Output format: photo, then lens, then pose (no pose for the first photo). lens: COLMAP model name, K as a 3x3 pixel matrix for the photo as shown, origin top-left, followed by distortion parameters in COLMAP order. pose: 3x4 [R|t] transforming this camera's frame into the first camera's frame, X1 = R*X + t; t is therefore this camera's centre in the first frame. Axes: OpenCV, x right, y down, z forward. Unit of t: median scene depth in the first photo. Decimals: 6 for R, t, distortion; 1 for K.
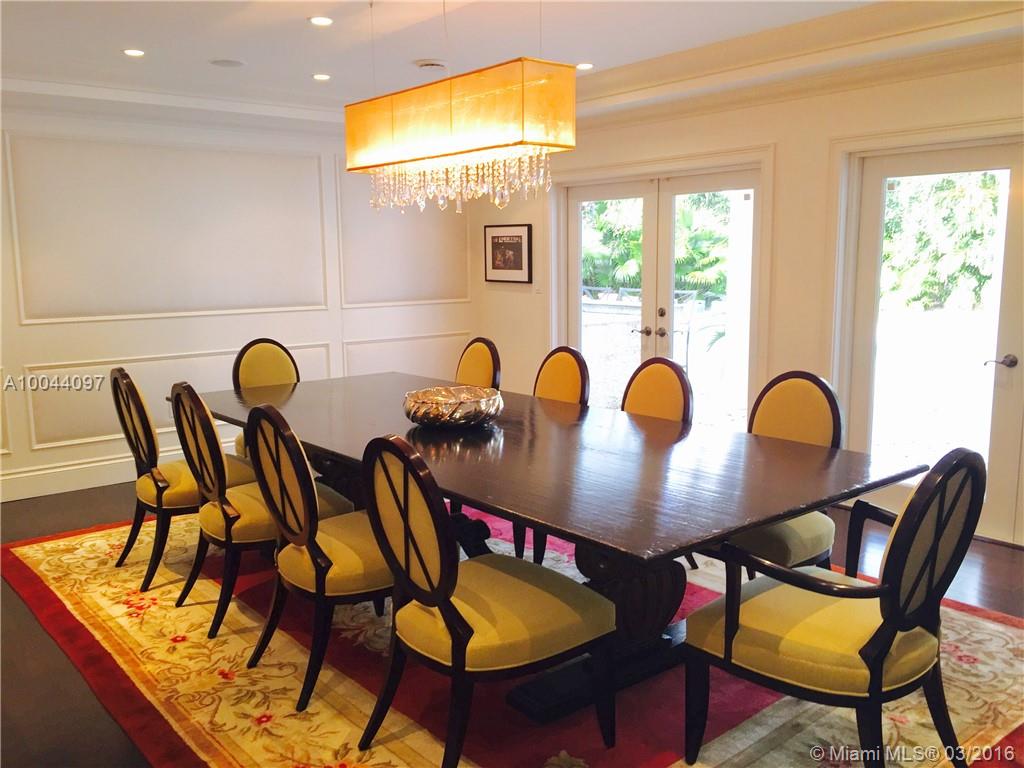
lens RADIAL K [[878.6, 0, 507.3], [0, 878.6, 379.7], [0, 0, 1]] dist [0.066258, -0.058510]
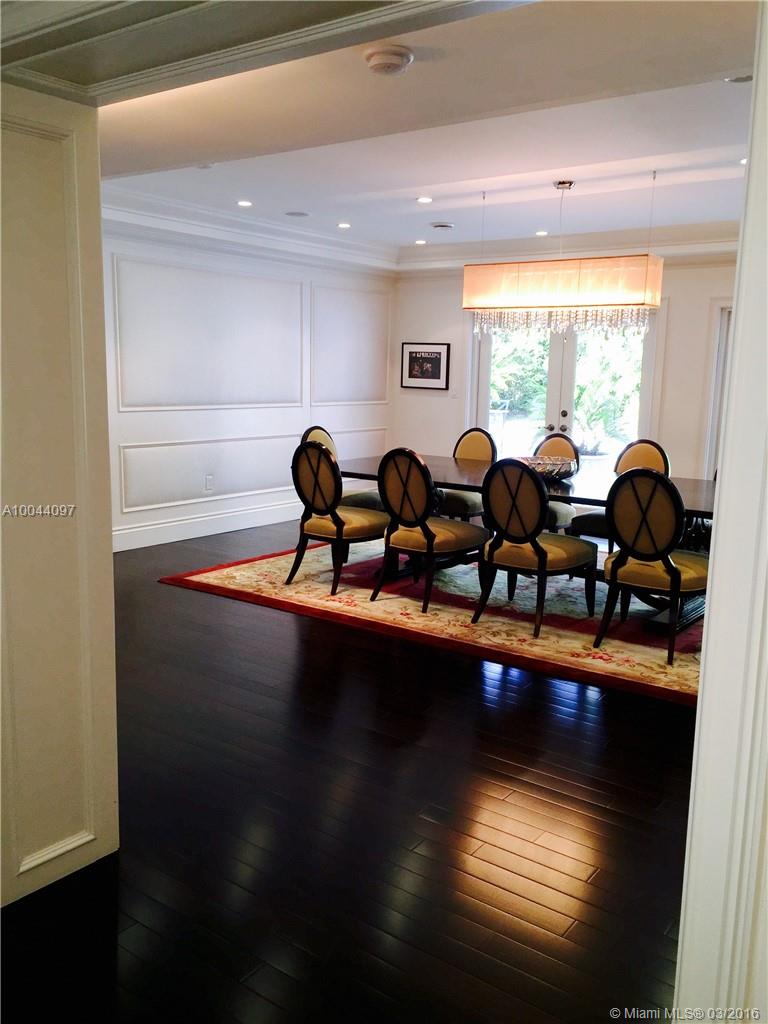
lens RADIAL K [[878.6, 0, 389.5], [0, 878.6, 516.1], [0, 0, 1]] dist [0.066258, -0.058510]
pose [[0.968238, -0.007511, 0.249916, -0.507892], [0.000334, 0.999587, 0.028748, 0.050761], [-0.250028, -0.027751, 0.967841, -0.306749]]
